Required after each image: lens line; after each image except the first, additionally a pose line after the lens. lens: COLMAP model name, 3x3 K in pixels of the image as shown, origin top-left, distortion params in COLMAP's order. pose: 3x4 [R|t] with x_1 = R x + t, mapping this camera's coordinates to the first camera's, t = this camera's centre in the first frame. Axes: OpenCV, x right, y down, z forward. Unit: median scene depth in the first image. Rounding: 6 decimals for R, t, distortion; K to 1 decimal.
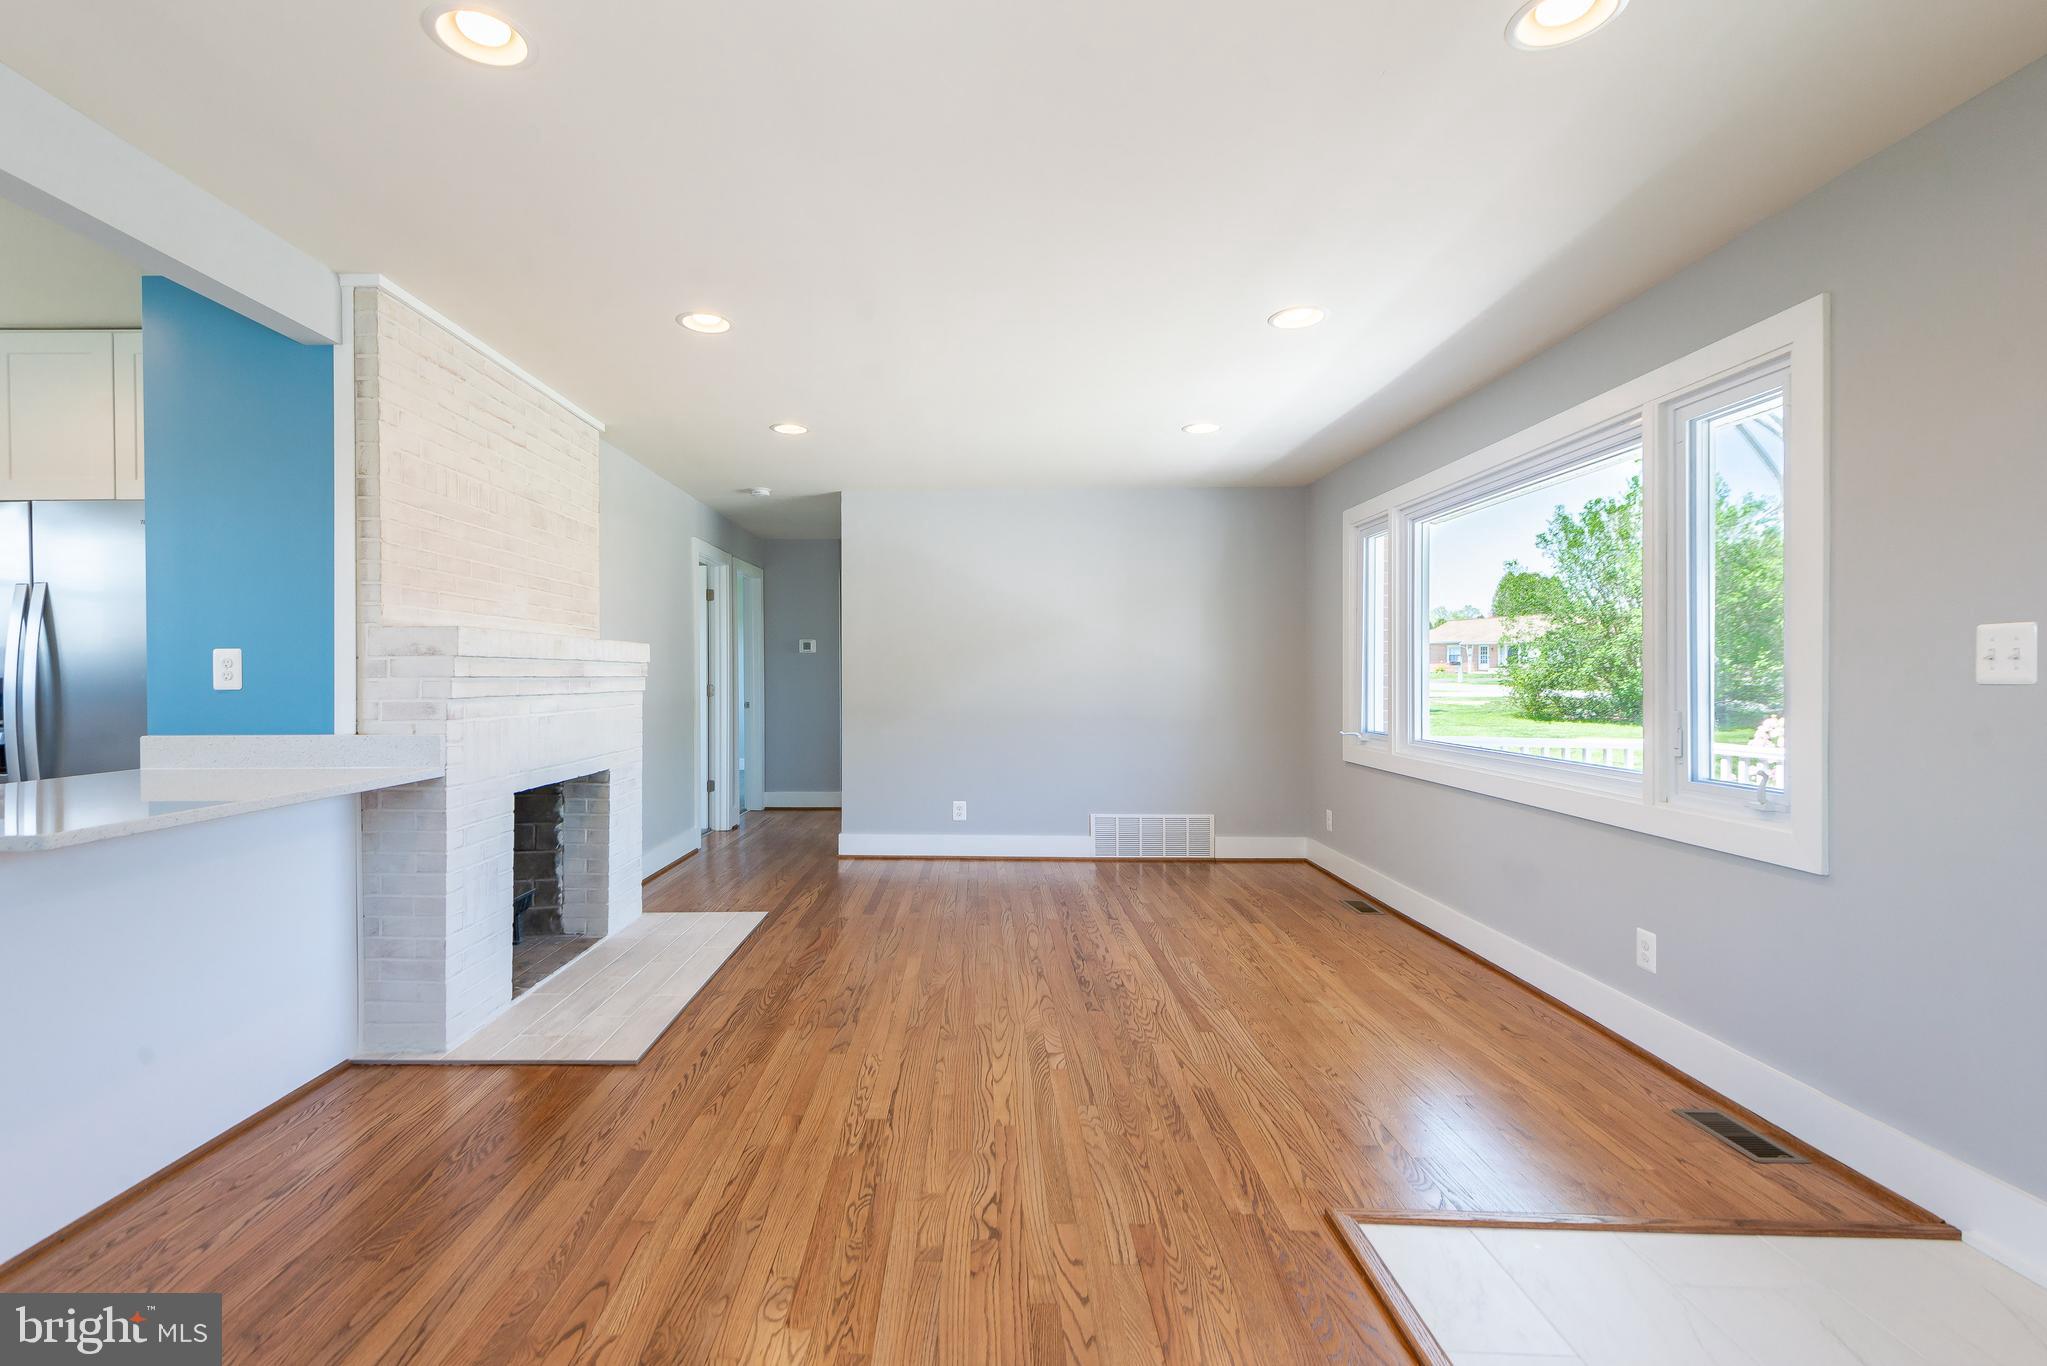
lens RADIAL K [[917.8, 0, 987.7], [0, 917.8, 675.0], [0, 0, 1]] dist [-0.012847, -0.000232]
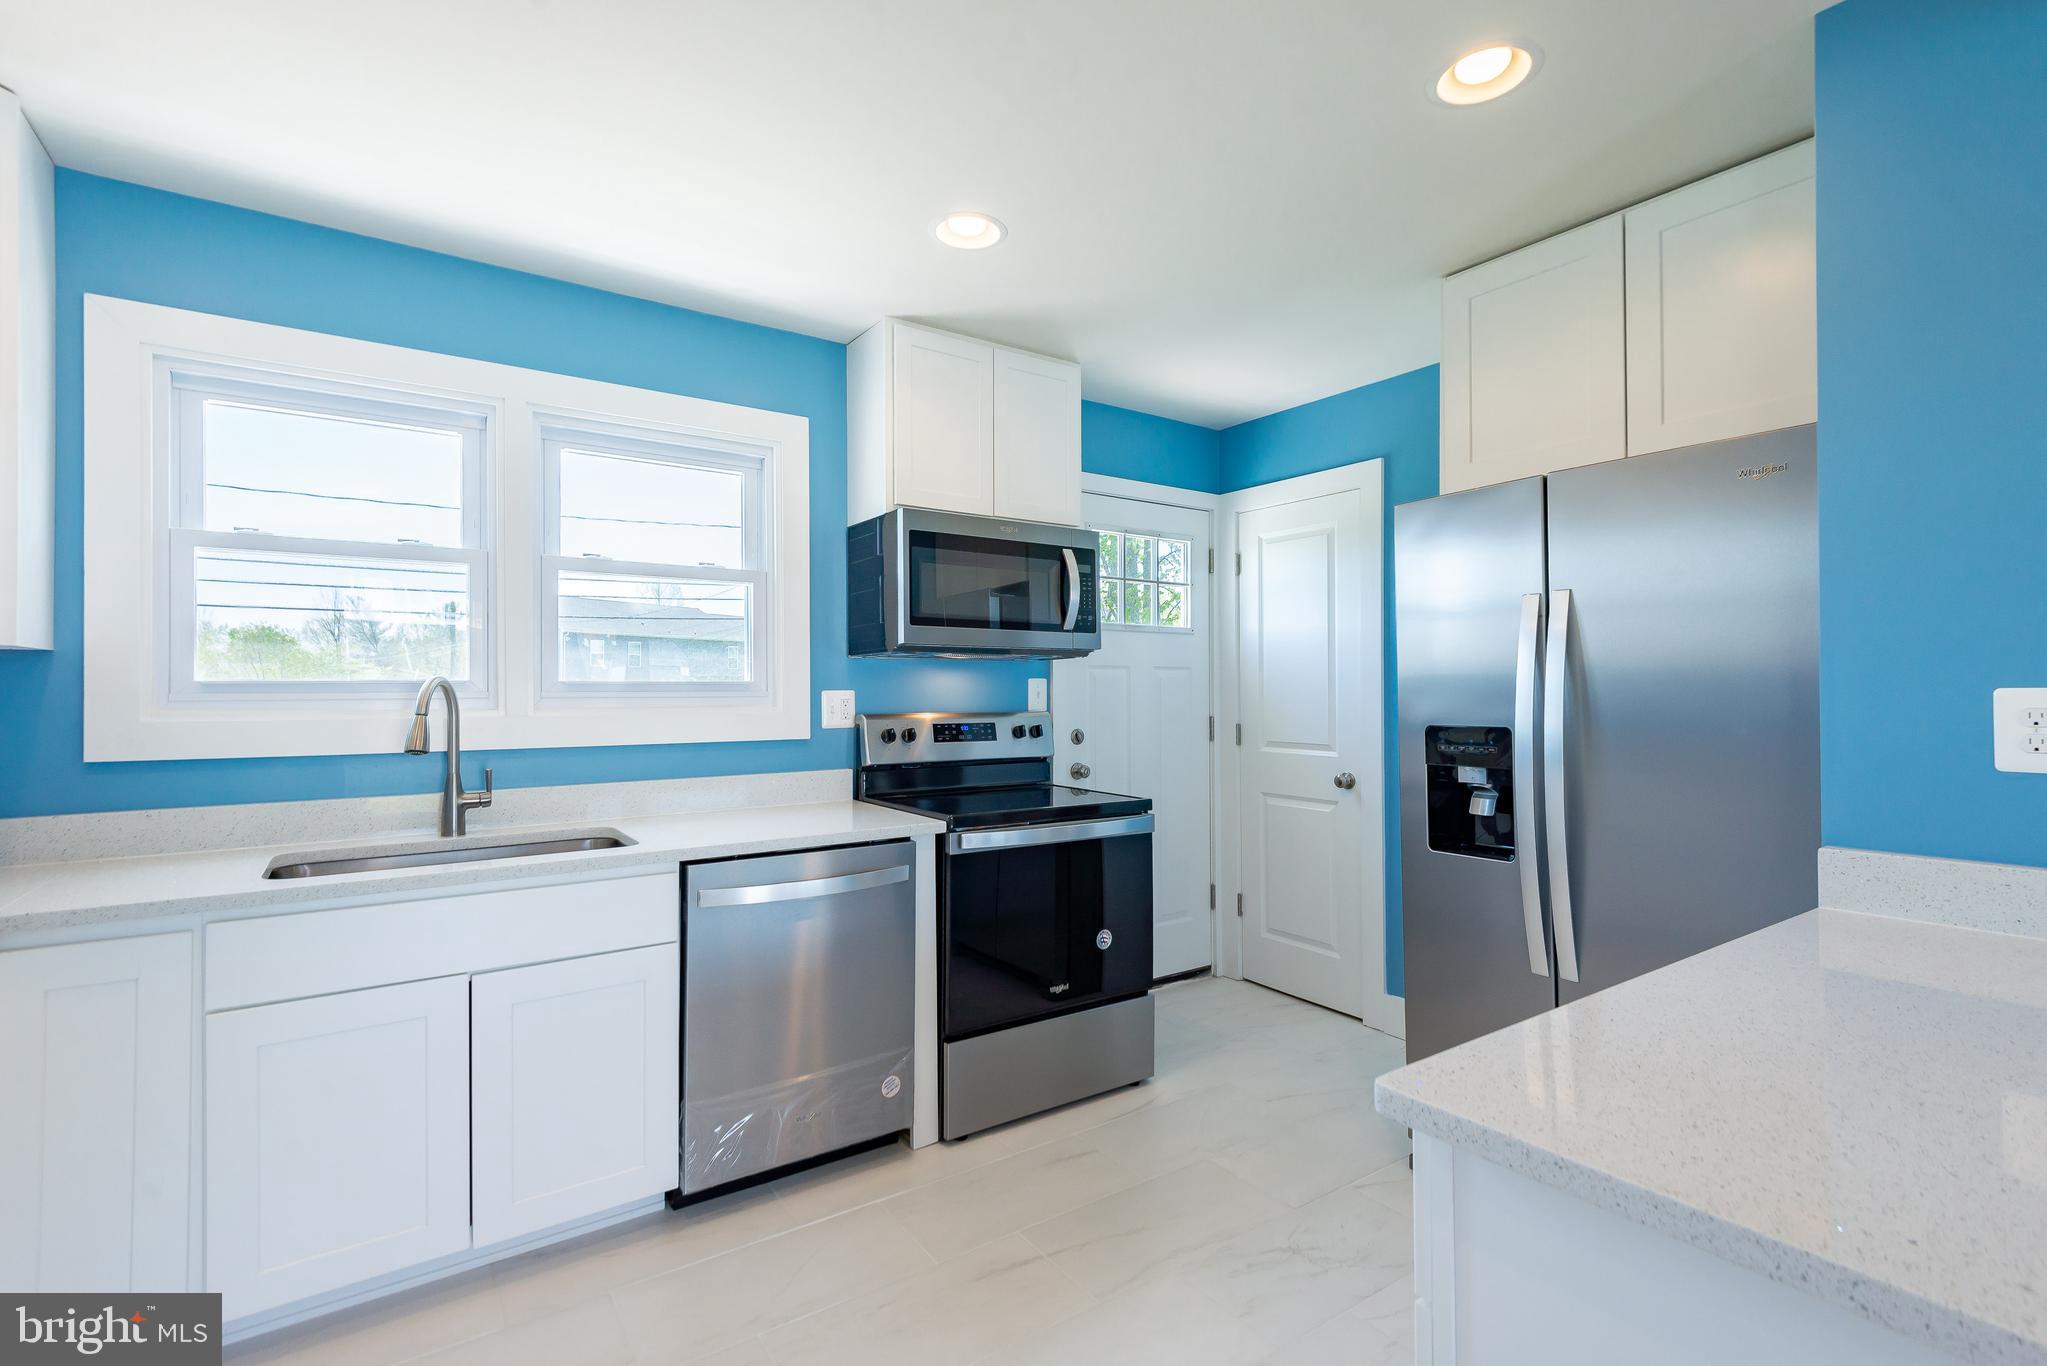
lens RADIAL K [[950.6, 0, 1092.9], [0, 950.6, 686.4], [0, 0, 1]] dist [0.000447, 0.000141]
pose [[0.583750, -0.005662, -0.811914, -0.722616], [0.002725, 0.999984, -0.005014, -0.028990], [0.811929, 0.000715, 0.583756, 0.309963]]
